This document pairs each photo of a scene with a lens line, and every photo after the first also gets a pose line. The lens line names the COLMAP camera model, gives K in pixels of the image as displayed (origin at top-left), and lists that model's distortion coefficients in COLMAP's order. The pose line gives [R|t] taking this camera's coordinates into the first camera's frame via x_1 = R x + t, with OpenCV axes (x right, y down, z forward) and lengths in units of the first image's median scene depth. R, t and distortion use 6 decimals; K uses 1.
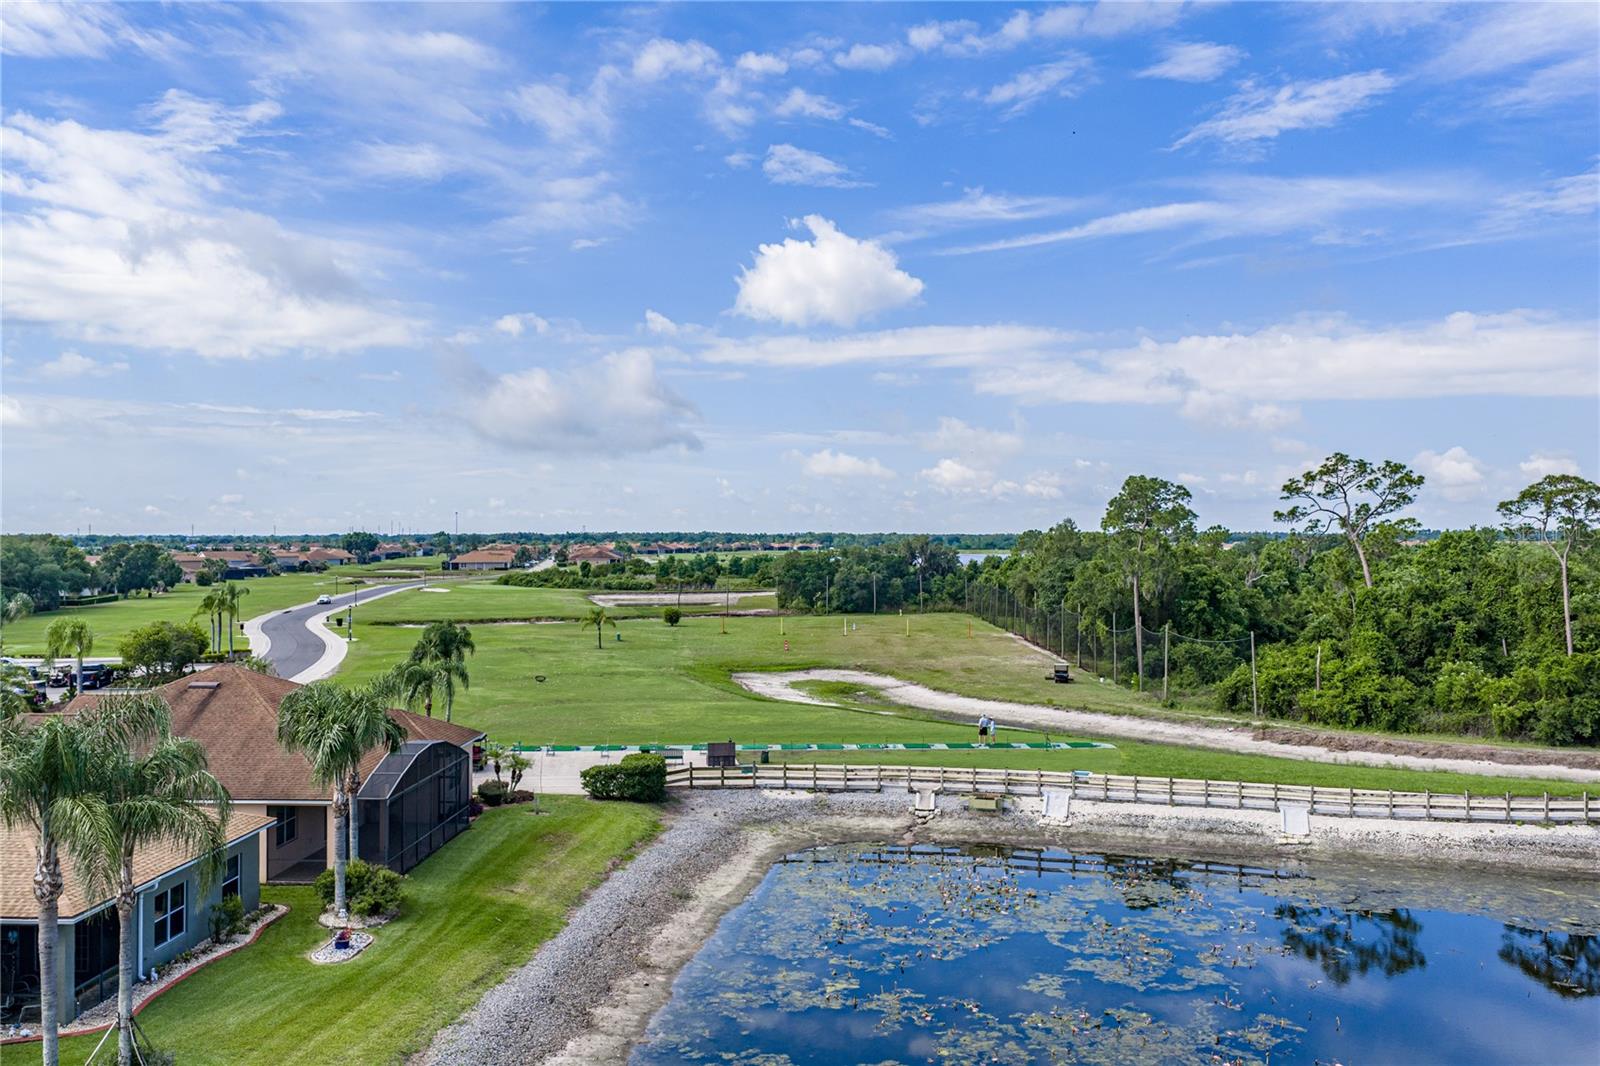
lens RADIAL K [[1340.3, 0, 800.0], [0, 1340.3, 533.0], [0, 0, 1]] dist [0.043635, -0.004530]
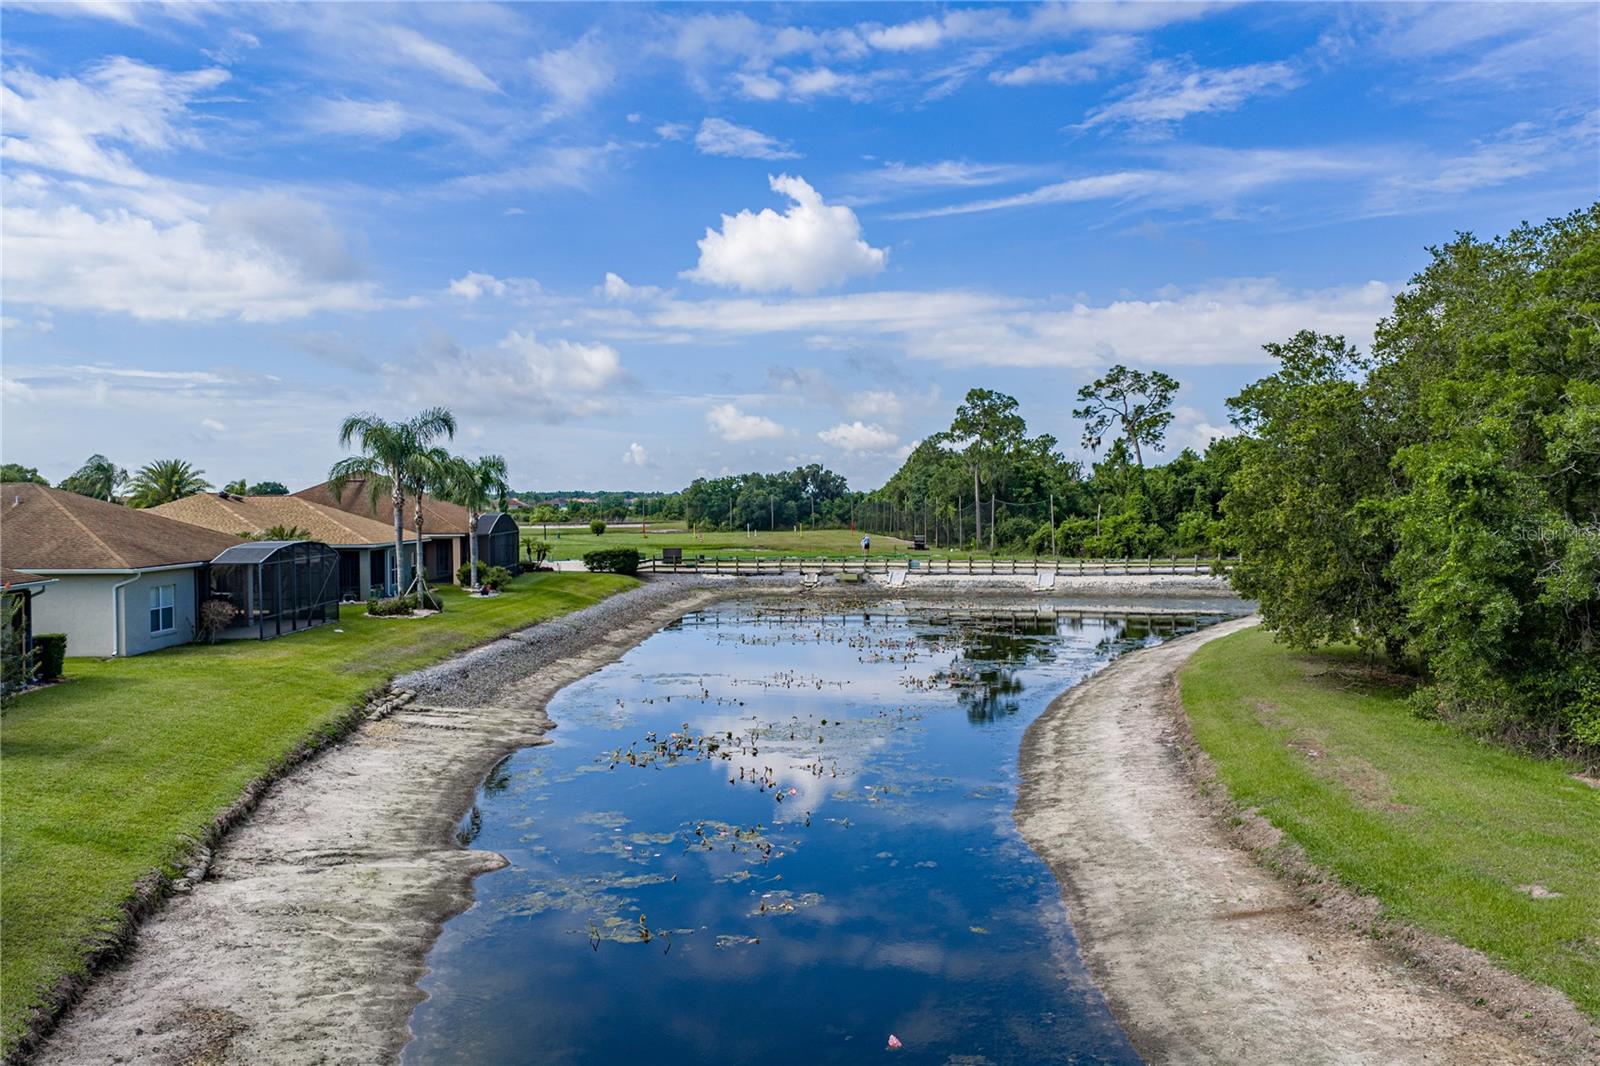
lens RADIAL K [[1326.7, 0, 800.0], [0, 1326.7, 533.0], [0, 0, 1]] dist [0.032045, -0.003067]
pose [[0.996867, -0.011427, 0.078272, -0.021737], [0.009123, 0.999516, 0.029737, 0.065109], [-0.078574, -0.028929, 0.996488, -0.297548]]
